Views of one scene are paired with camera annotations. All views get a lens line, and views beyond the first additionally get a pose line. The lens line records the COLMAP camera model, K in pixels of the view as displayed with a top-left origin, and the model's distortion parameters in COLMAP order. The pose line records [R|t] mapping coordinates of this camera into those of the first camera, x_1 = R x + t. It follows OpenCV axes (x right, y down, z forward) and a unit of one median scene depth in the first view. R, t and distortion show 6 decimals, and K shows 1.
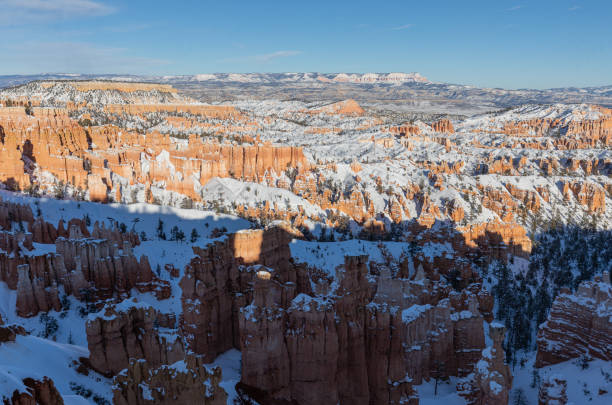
lens RADIAL K [[559.2, 0, 325.7], [0, 559.2, 201.5], [0, 0, 1]] dist [0.008807, -0.008094]
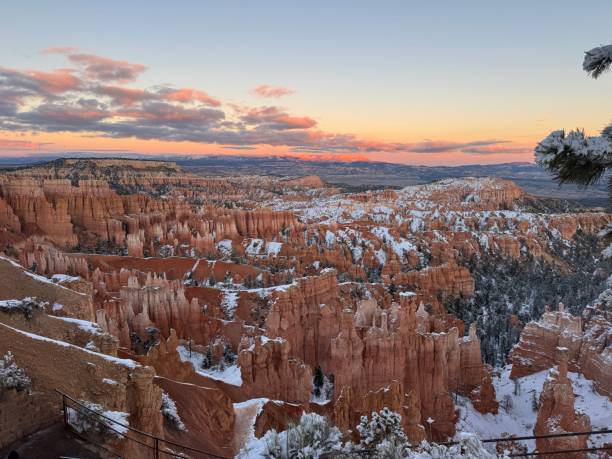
lens RADIAL K [[423.9, 0, 306.7], [0, 423.9, 231.1], [0, 0, 1]] dist [0.171894, -0.283909]
pose [[0.996272, -0.010359, 0.085645, -0.166647], [0.014492, 0.998753, -0.047785, -0.004838], [-0.085043, 0.048848, 0.995179, 0.015979]]
